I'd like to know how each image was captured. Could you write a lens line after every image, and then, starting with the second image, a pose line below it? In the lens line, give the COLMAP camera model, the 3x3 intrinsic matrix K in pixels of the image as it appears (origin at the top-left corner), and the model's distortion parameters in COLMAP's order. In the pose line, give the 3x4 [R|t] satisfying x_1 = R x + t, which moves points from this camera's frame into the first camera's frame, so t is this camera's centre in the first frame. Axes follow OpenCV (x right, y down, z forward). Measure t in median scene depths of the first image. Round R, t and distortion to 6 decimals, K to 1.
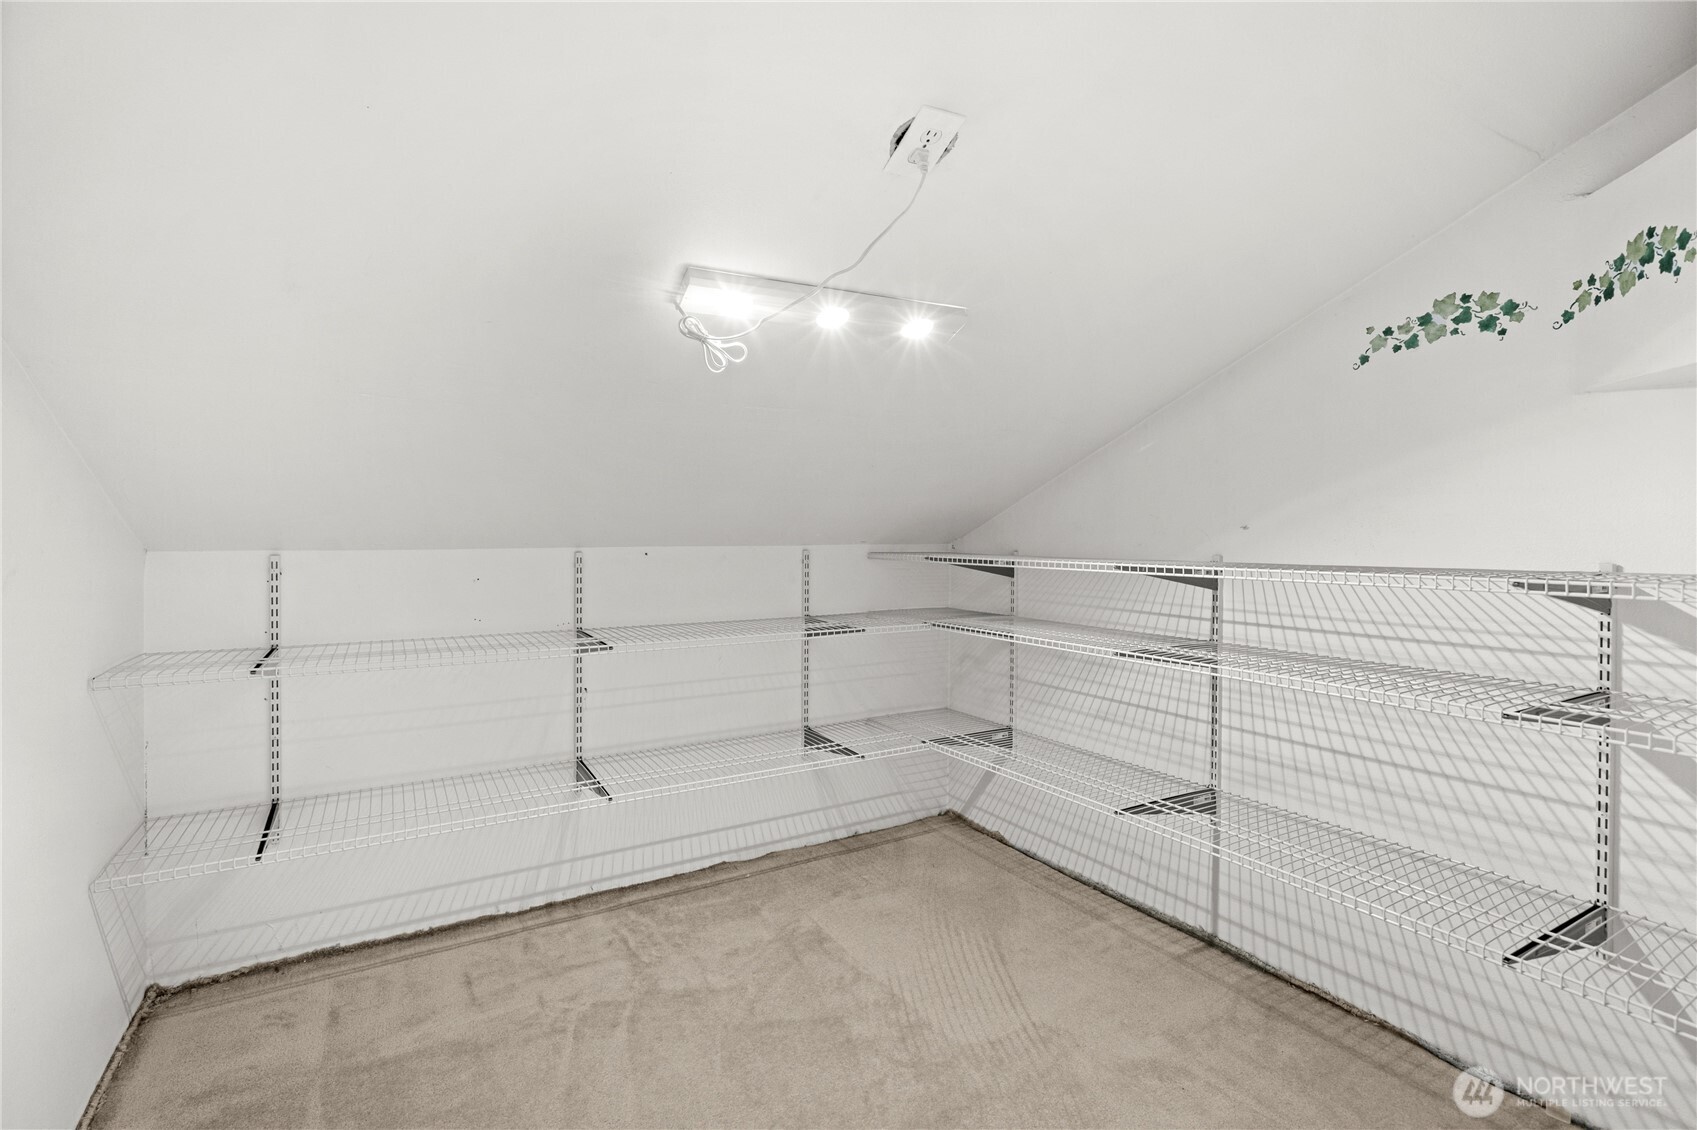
lens RADIAL K [[768.3, 0, 848.6], [0, 768.3, 558.7], [0, 0, 1]] dist [-0.002171, 0.000863]
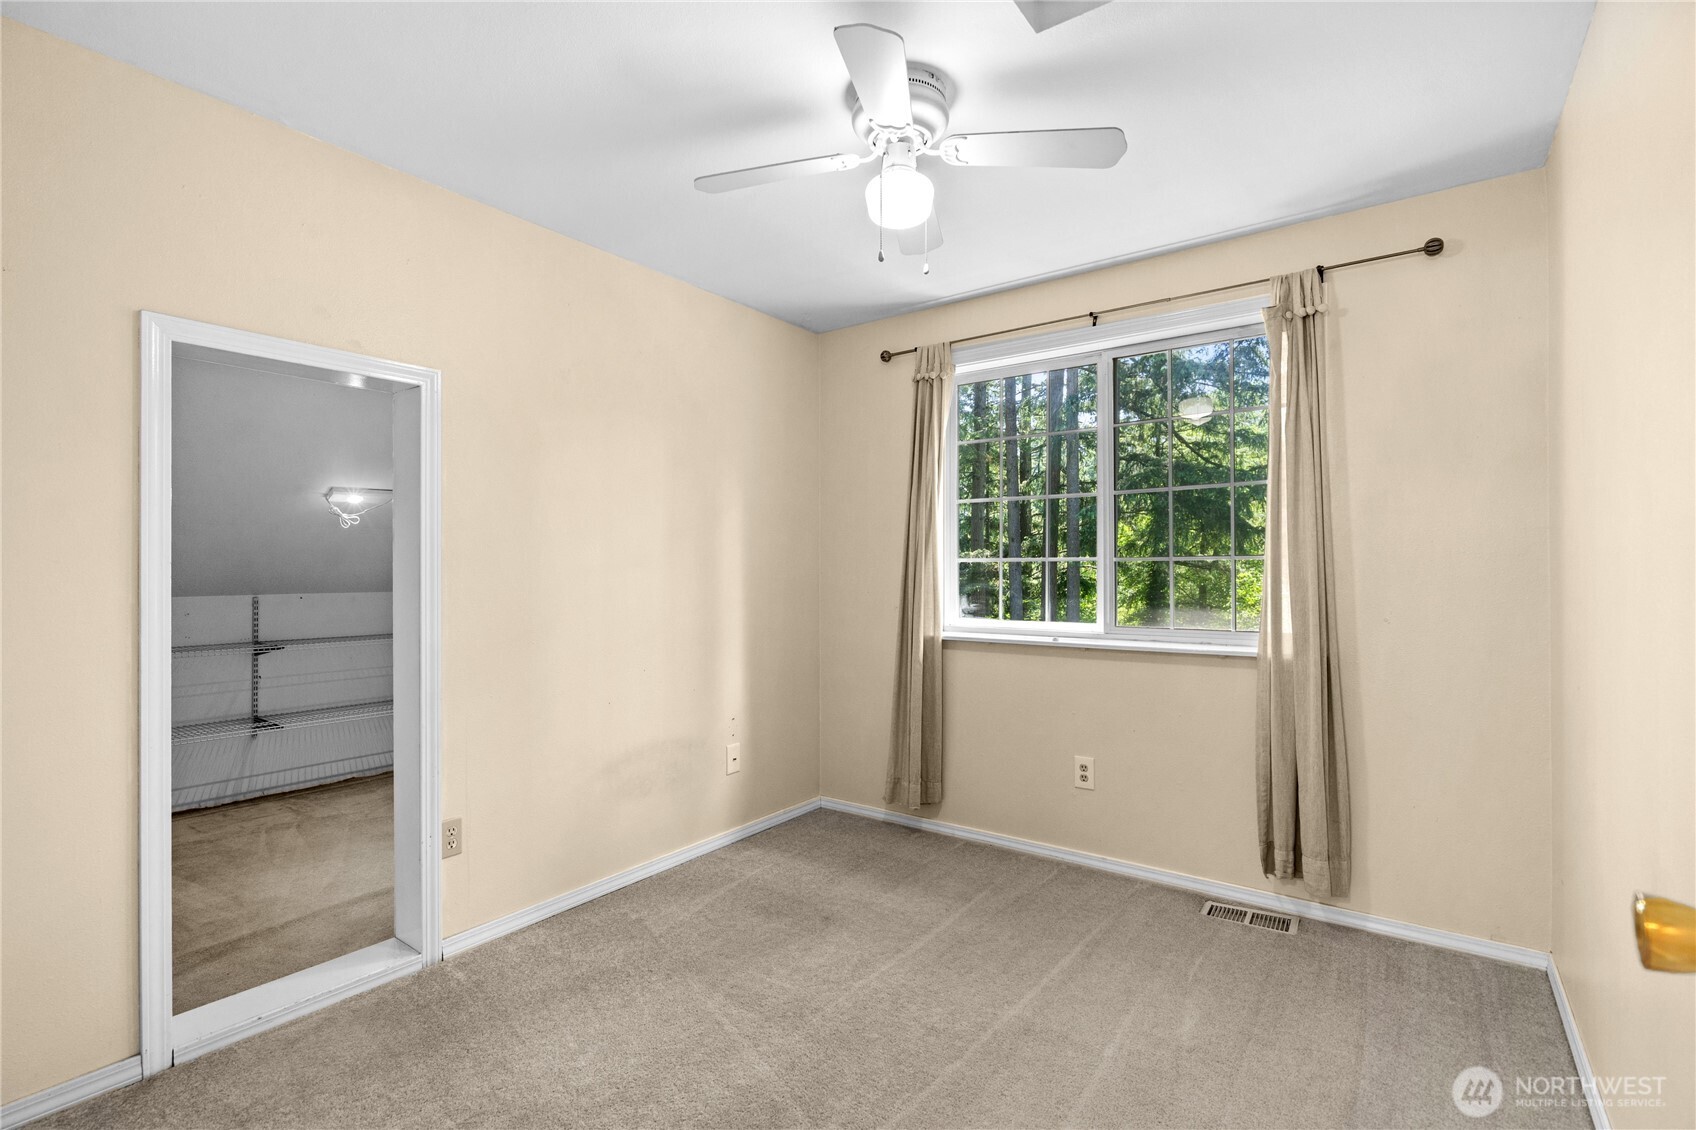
lens RADIAL K [[767.8, 0, 845.1], [0, 767.8, 566.1], [0, 0, 1]] dist [-0.002171, 0.000863]
pose [[0.925326, -0.002343, 0.379165, 0.228252], [0.009528, 0.999809, -0.017075, -0.038017], [-0.379052, 0.019413, 0.925172, -1.128223]]
